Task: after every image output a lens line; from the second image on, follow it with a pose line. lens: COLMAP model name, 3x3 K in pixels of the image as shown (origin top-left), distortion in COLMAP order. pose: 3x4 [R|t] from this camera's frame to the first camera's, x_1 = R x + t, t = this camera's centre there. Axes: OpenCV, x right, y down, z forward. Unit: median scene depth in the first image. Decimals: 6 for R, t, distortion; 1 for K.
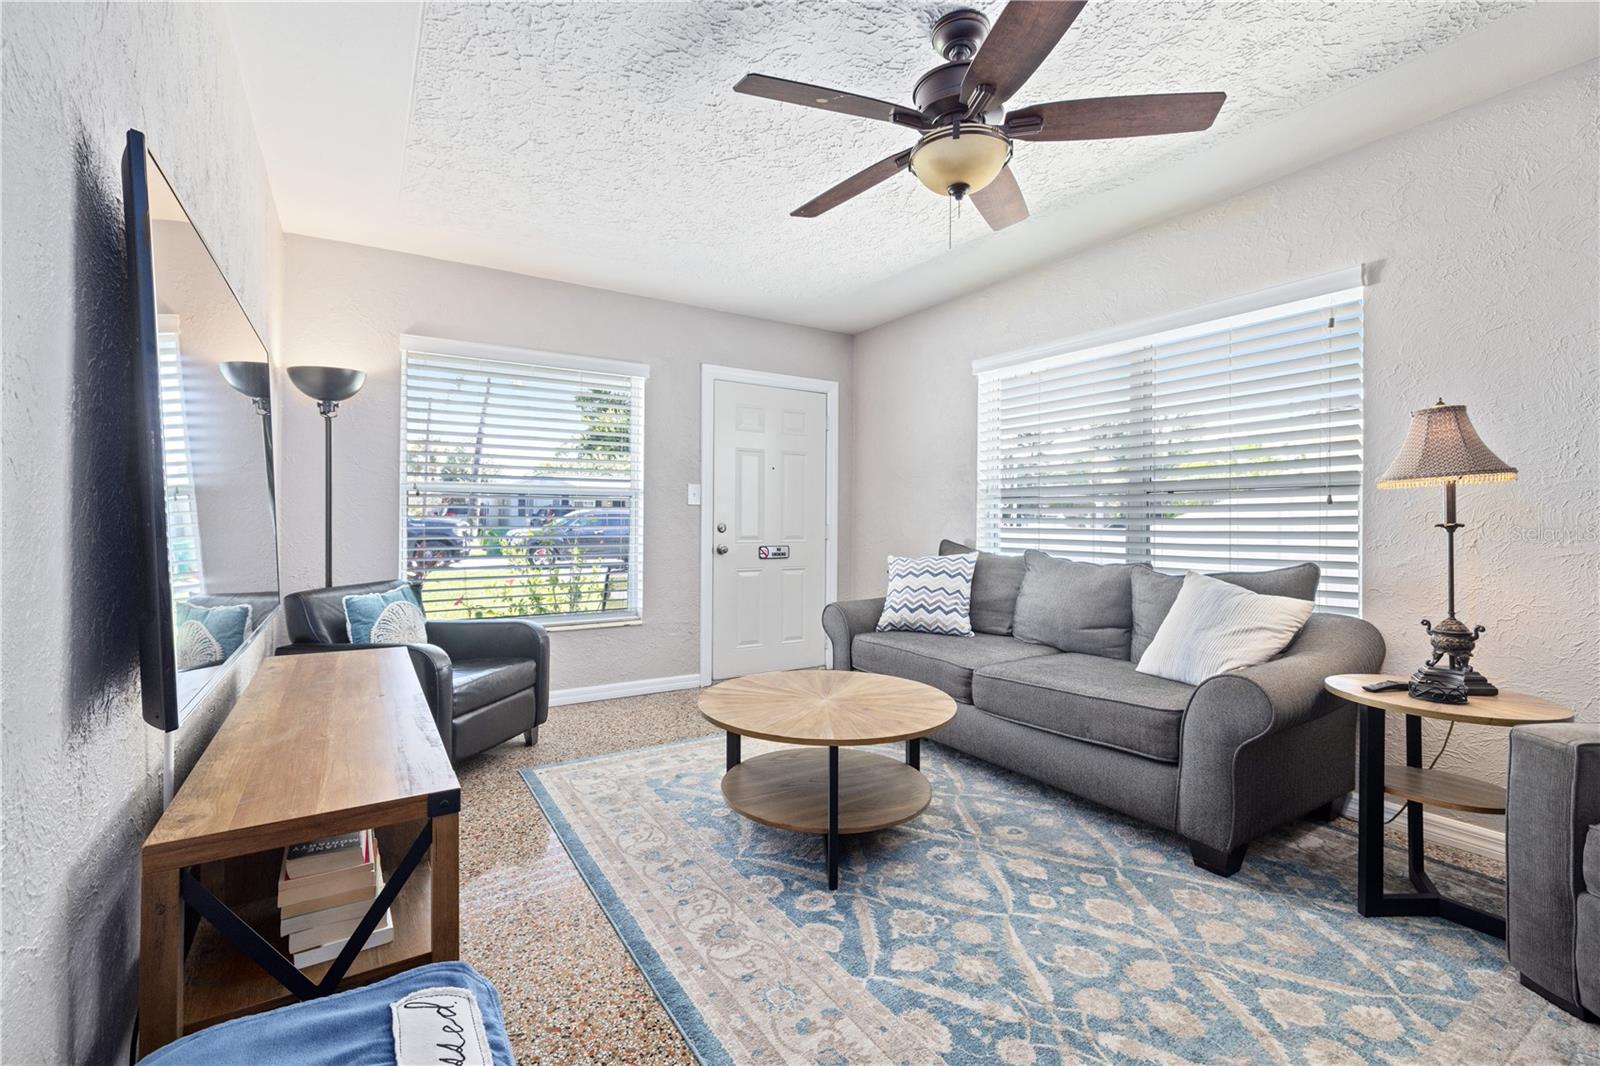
lens RADIAL K [[695.6, 0, 798.2], [0, 695.6, 524.3], [0, 0, 1]] dist [0.000796, 0.000121]
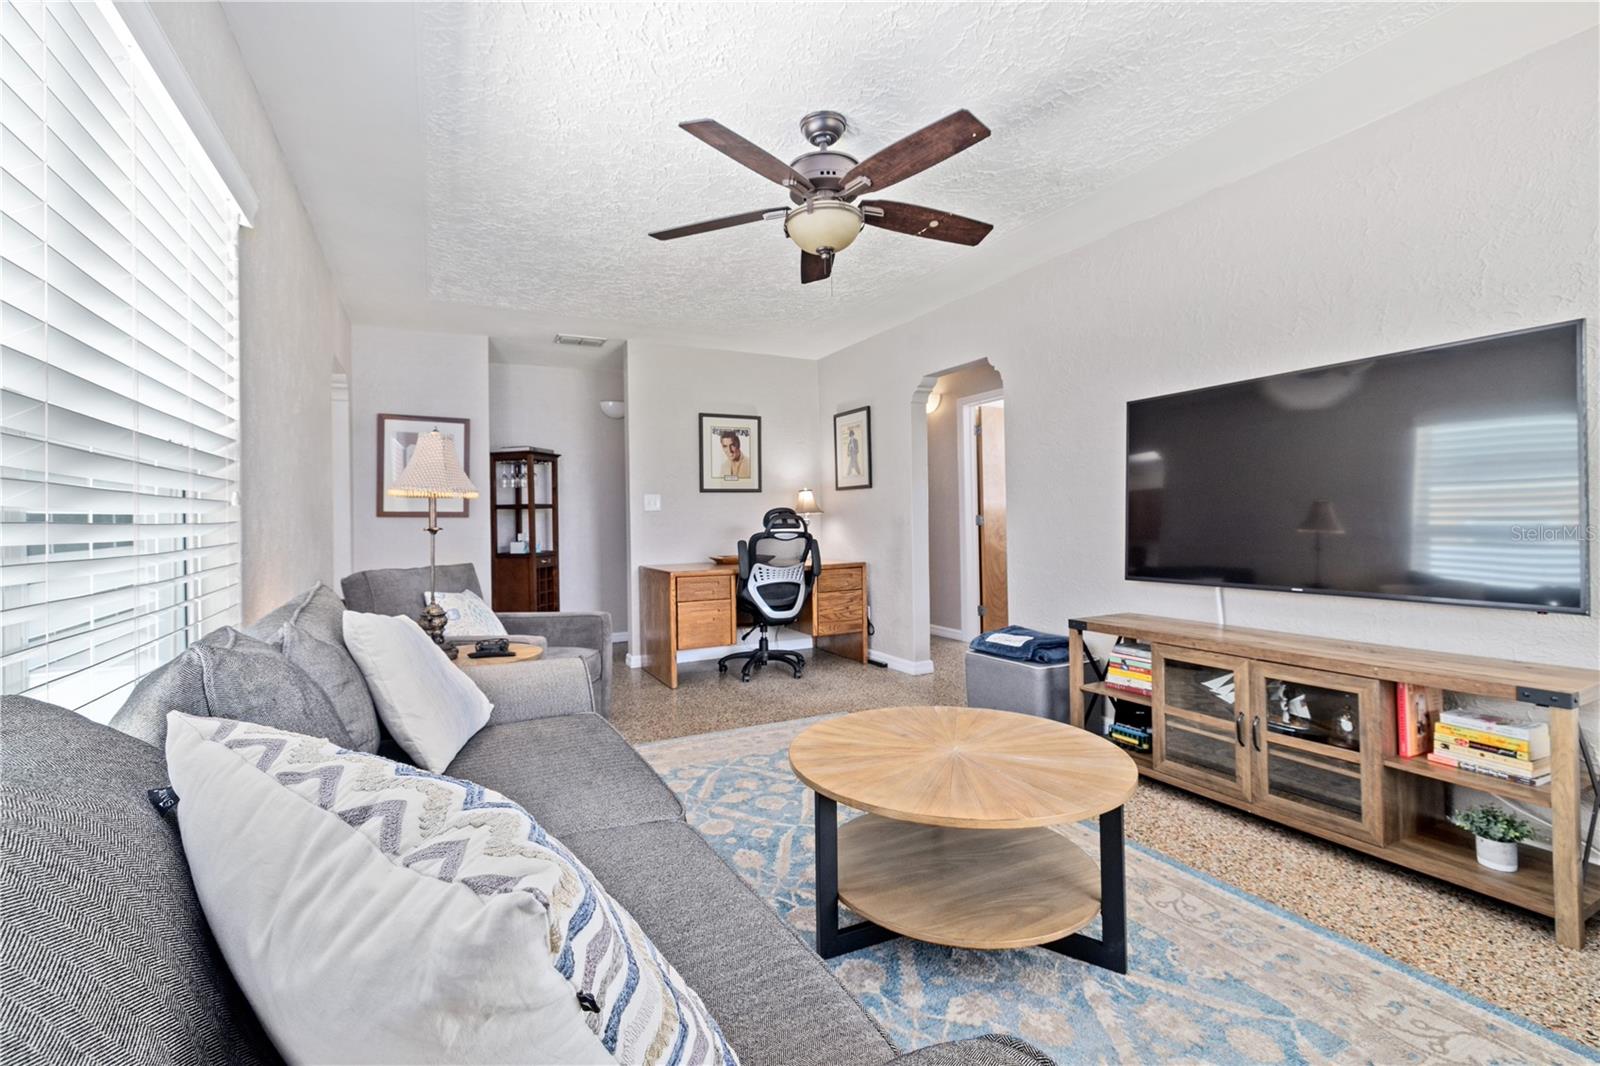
lens RADIAL K [[695.6, 0, 800.2], [0, 695.6, 526.5], [0, 0, 1]] dist [0.000796, 0.000121]
pose [[-0.996041, 0.007322, 0.088593, 0.183192], [0.008177, 0.999923, 0.009285, -0.004711], [-0.088518, 0.009973, -0.996025, 2.325462]]
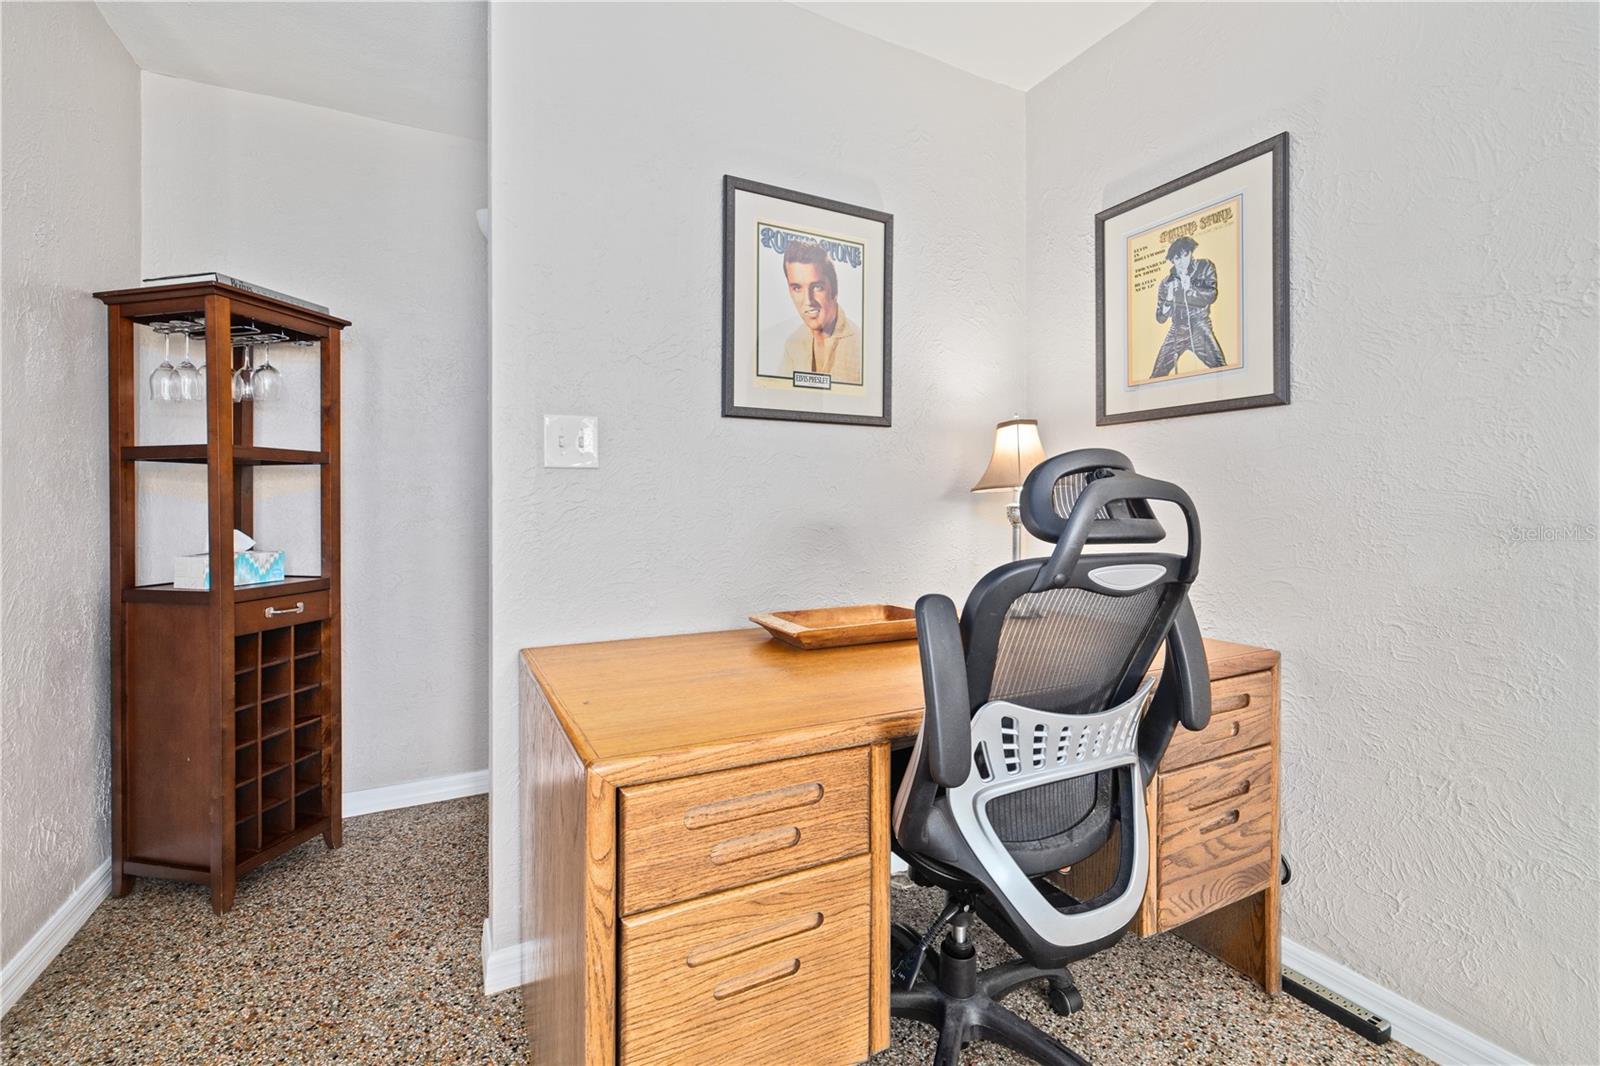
lens RADIAL K [[695.6, 0, 798.3], [0, 695.6, 517.6], [0, 0, 1]] dist [0.000796, 0.000121]
pose [[-0.996187, -0.010202, 0.086647, 0.380272], [-0.008787, 0.999822, 0.016694, -0.003757], [-0.086802, 0.015869, -0.996099, 1.548570]]
